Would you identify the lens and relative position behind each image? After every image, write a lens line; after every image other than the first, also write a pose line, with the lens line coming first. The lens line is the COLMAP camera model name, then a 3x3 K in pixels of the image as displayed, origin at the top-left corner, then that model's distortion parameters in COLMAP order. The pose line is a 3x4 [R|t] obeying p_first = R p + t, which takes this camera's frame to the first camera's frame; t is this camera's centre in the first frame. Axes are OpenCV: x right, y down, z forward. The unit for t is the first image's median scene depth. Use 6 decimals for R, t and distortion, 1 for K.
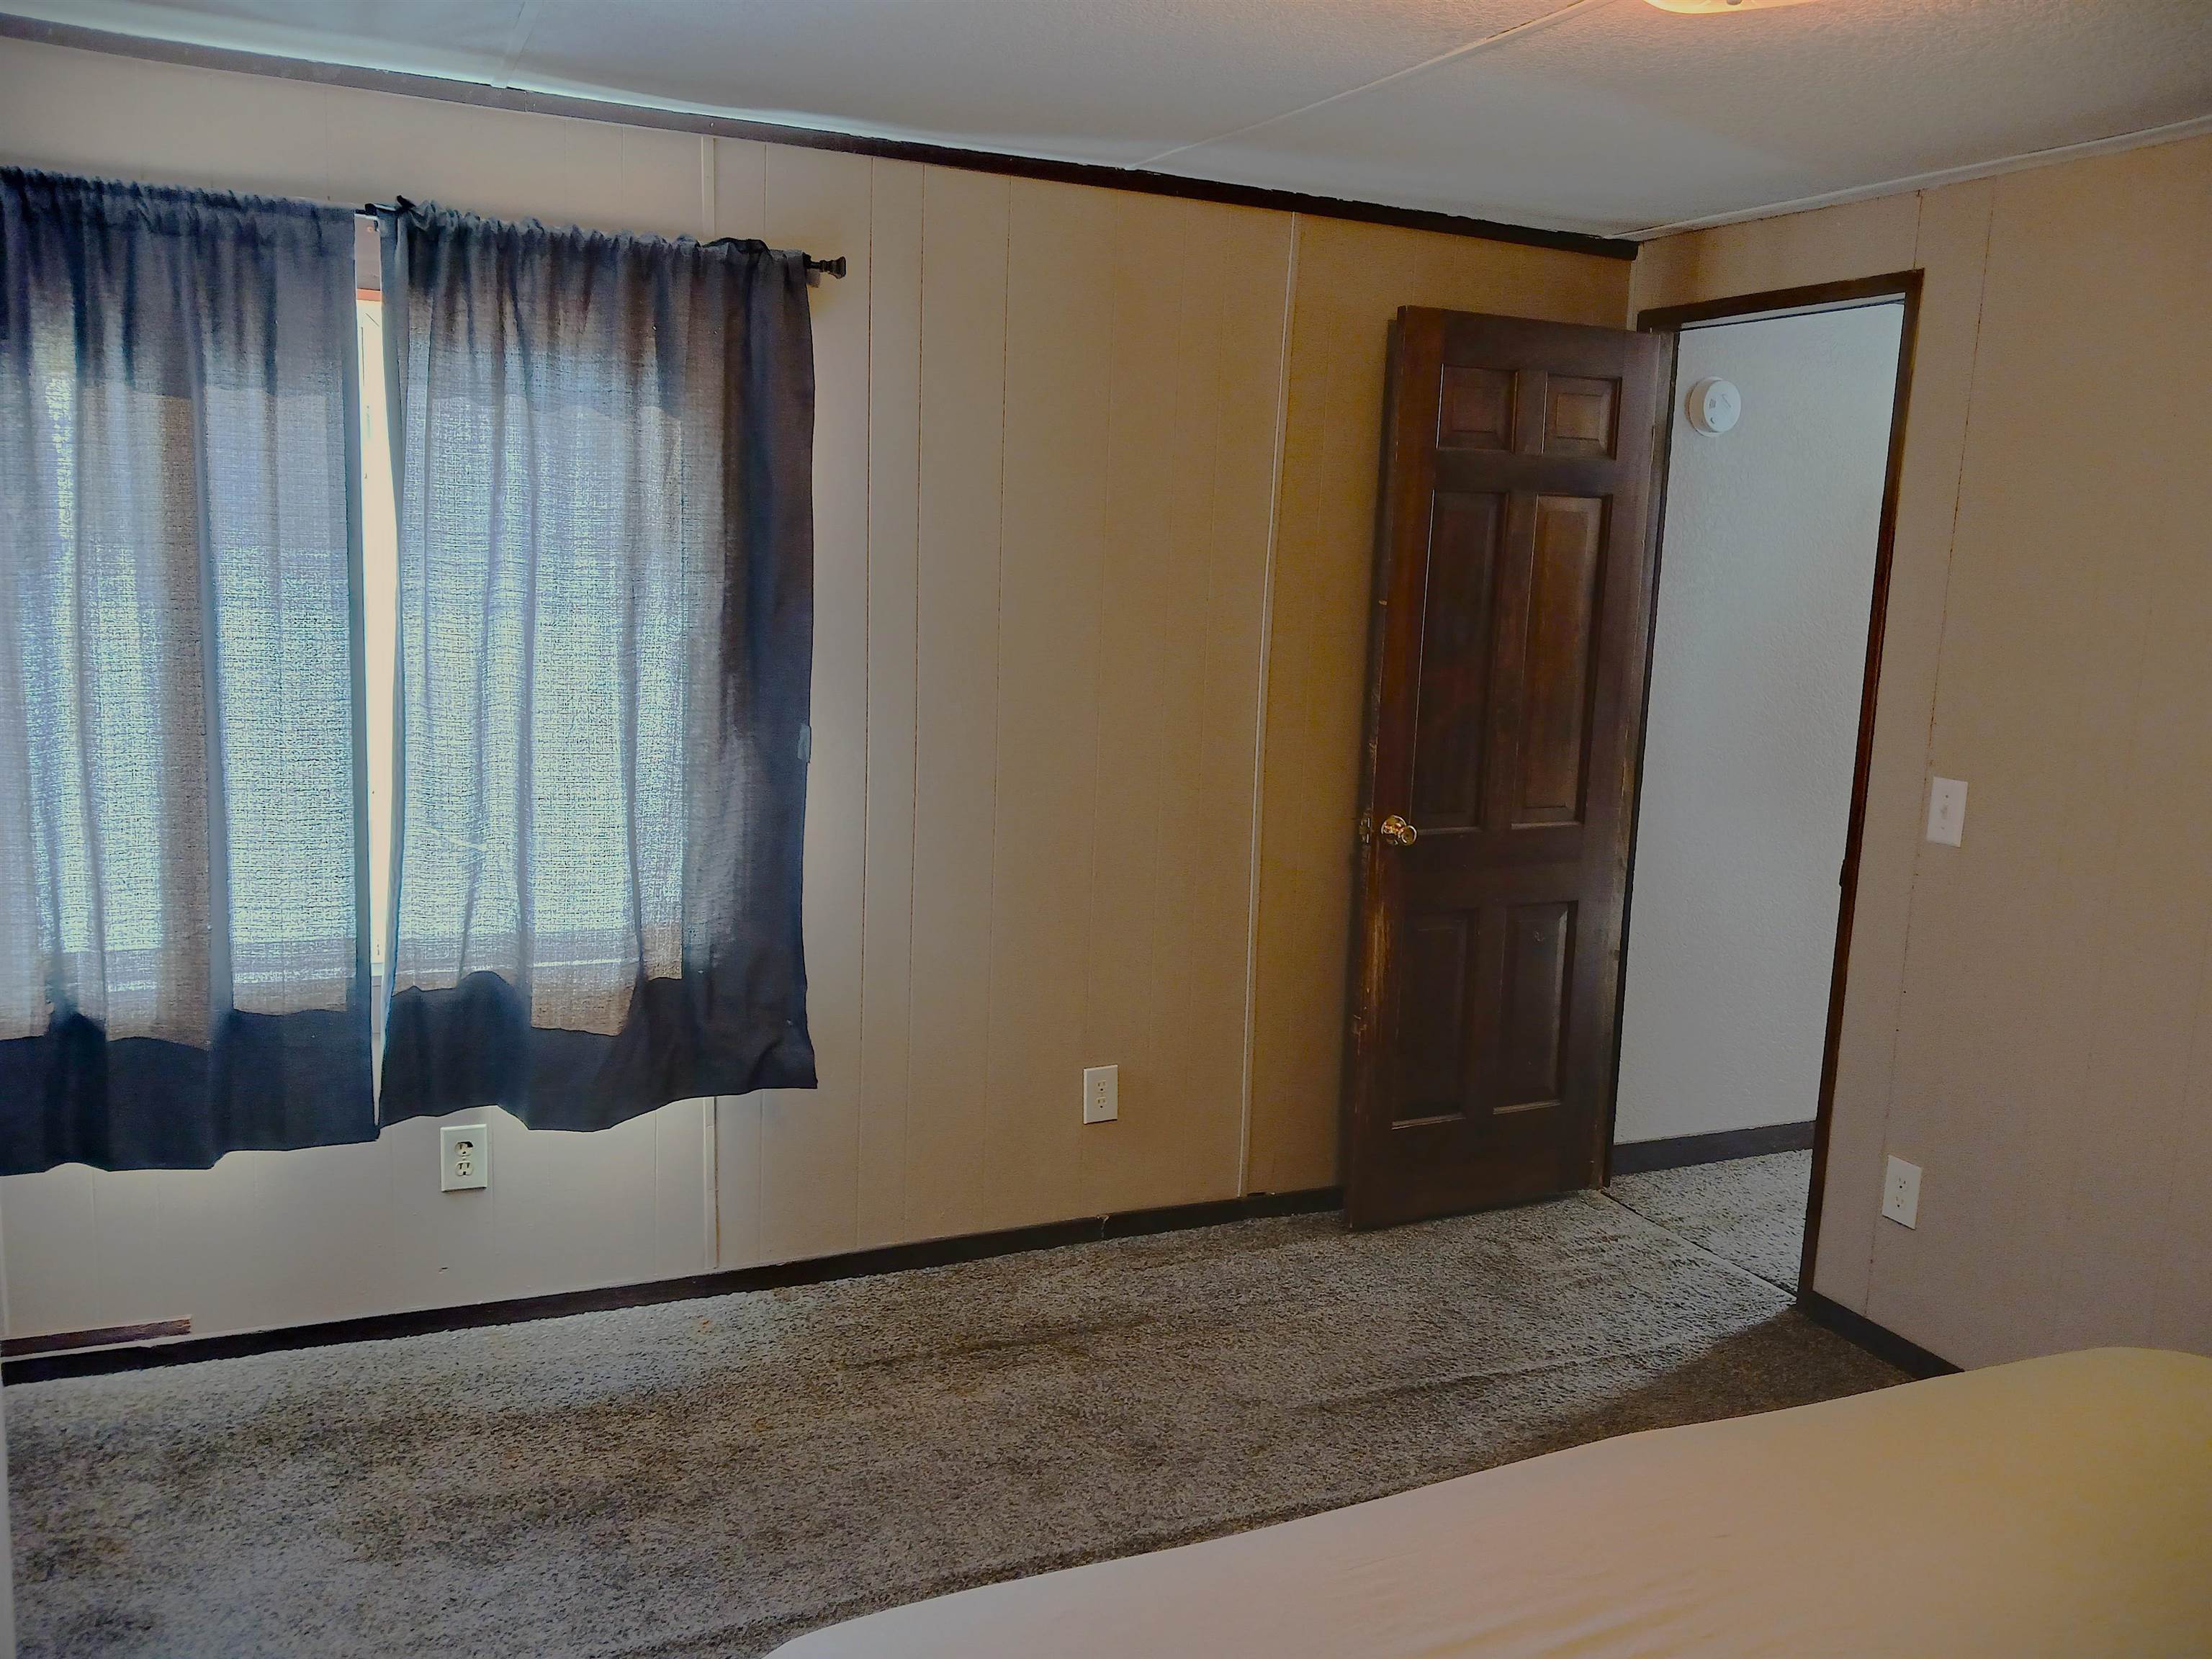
lens RADIAL K [[1750.5, 0, 1104.0], [0, 1750.5, 816.4], [0, 0, 1]] dist [0.059651, -0.093720]
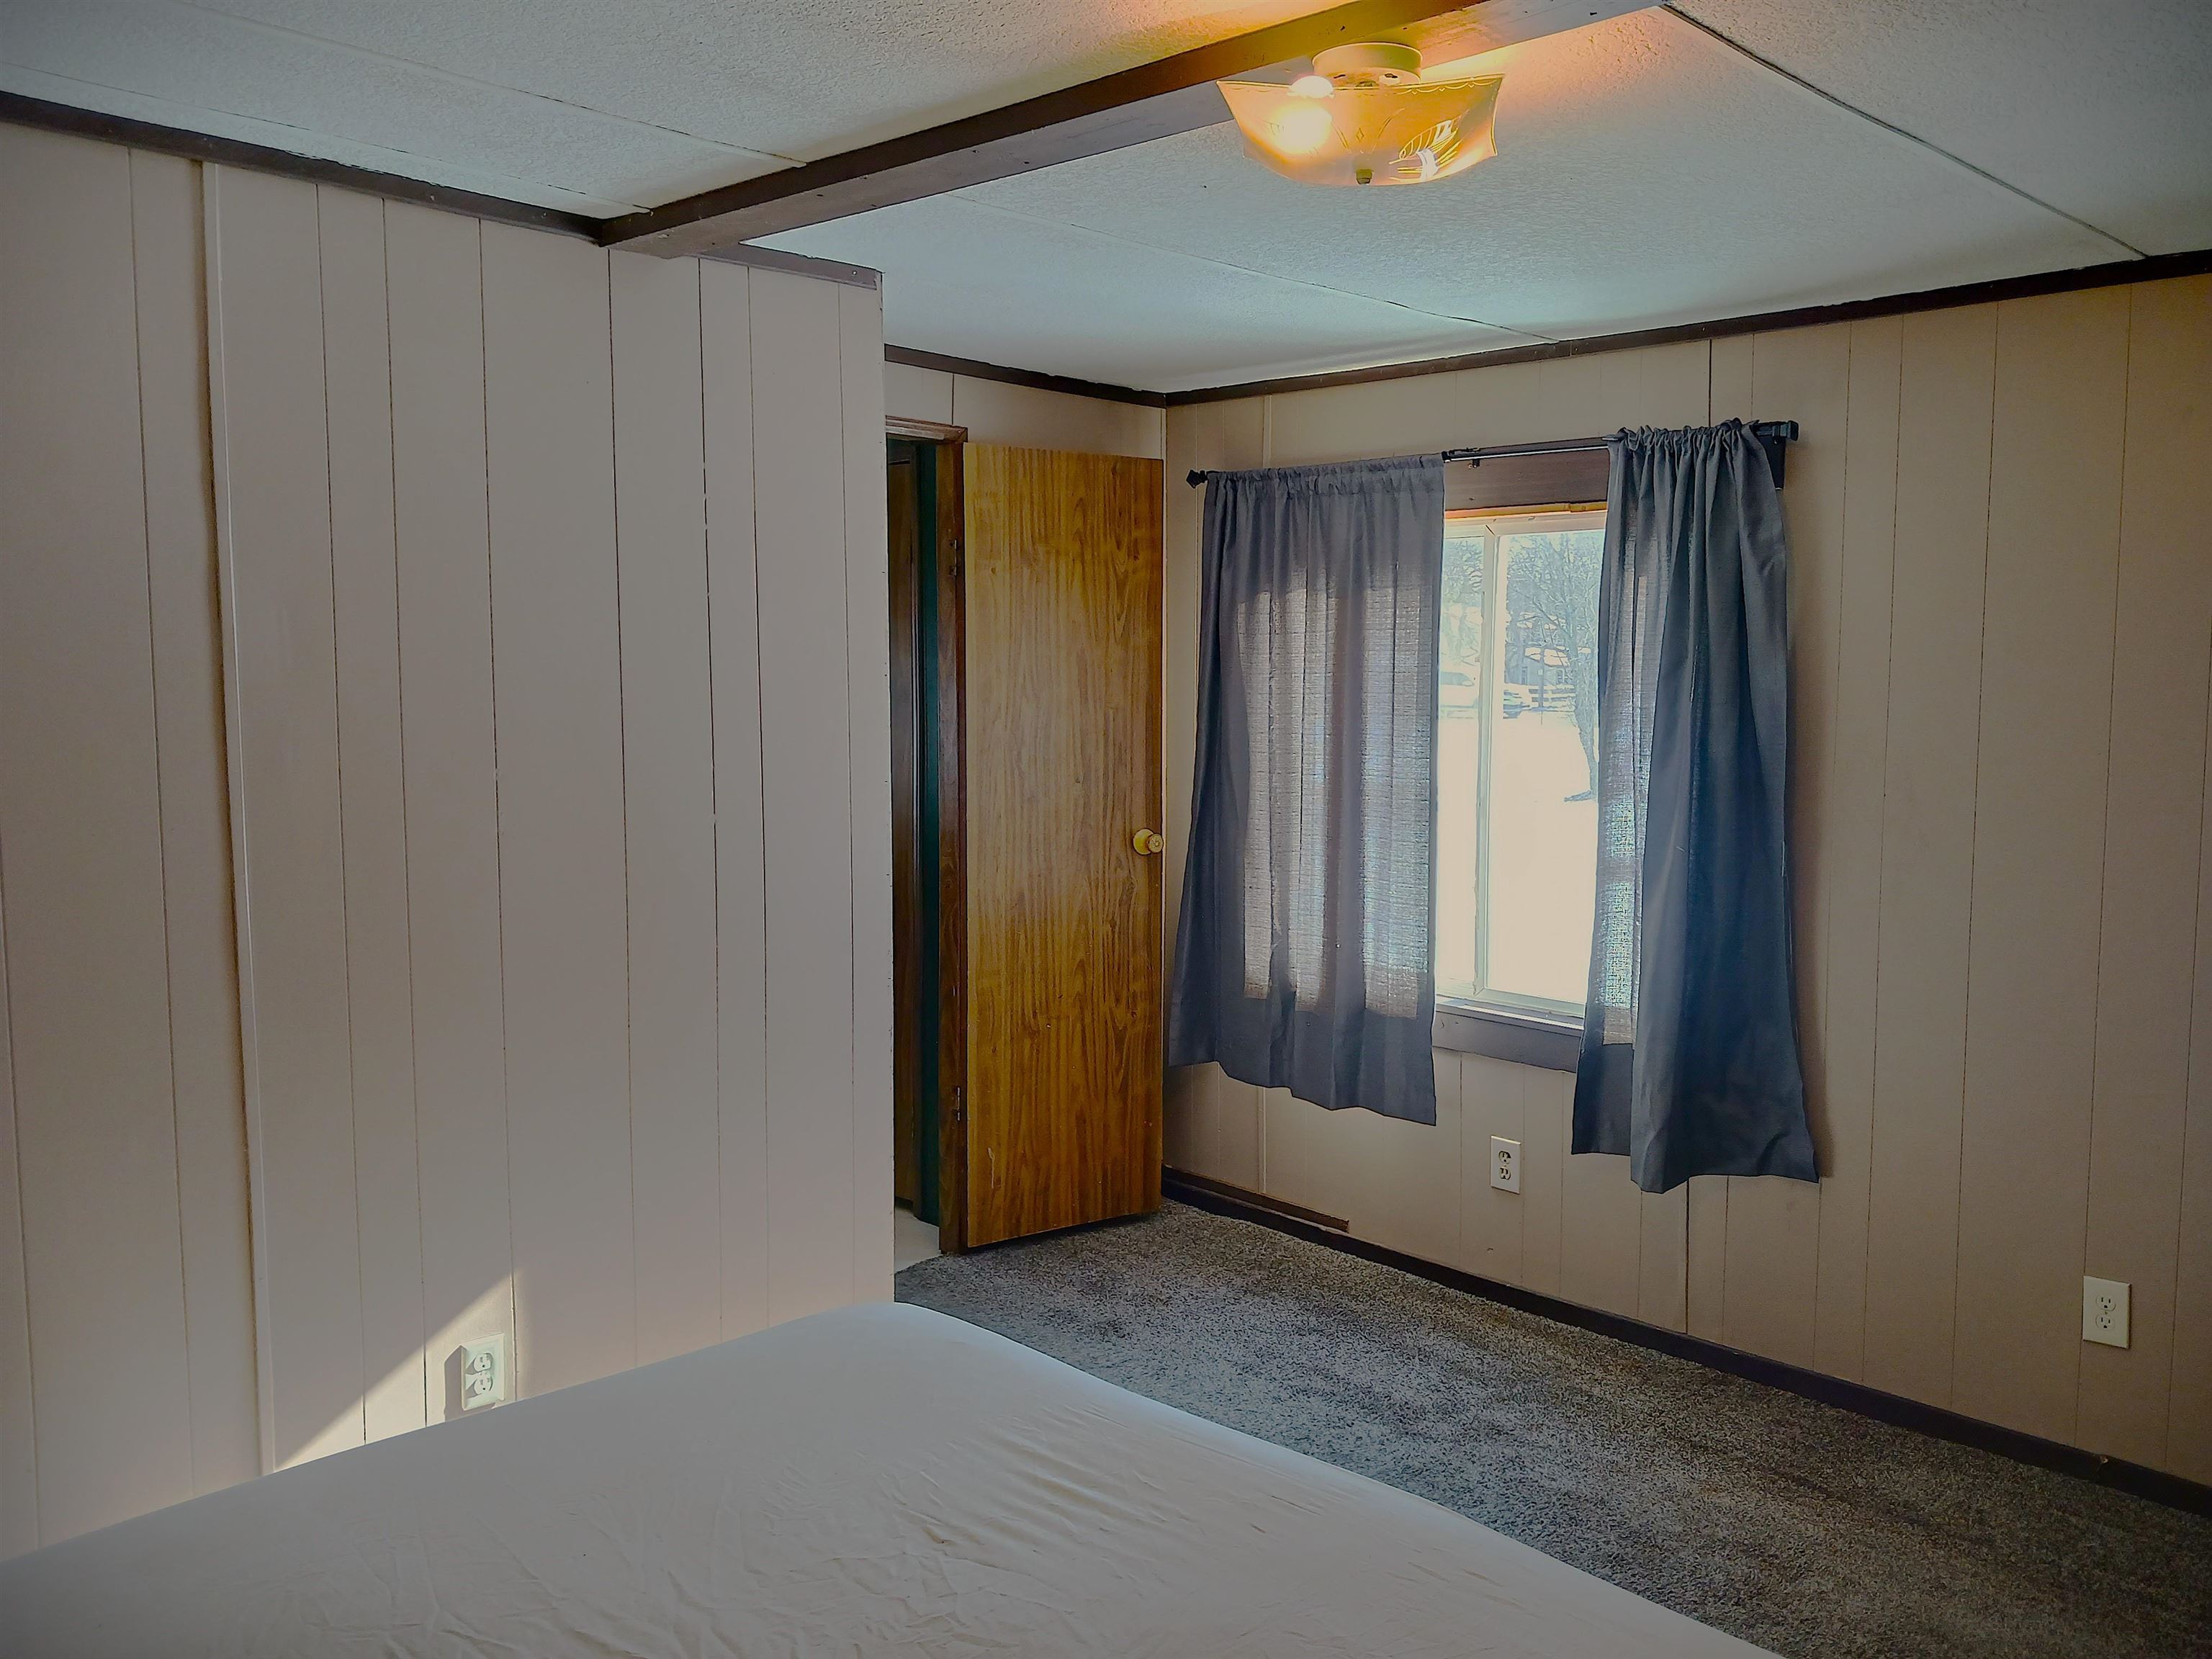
lens RADIAL K [[1750.5, 0, 1104.9], [0, 1750.5, 836.5], [0, 0, 1]] dist [0.059651, -0.093720]
pose [[0.344899, 0.063029, -0.936521, 0.826011], [-0.125928, 0.991830, 0.020375, -0.036905], [0.930154, 0.110907, 0.350019, 0.291738]]
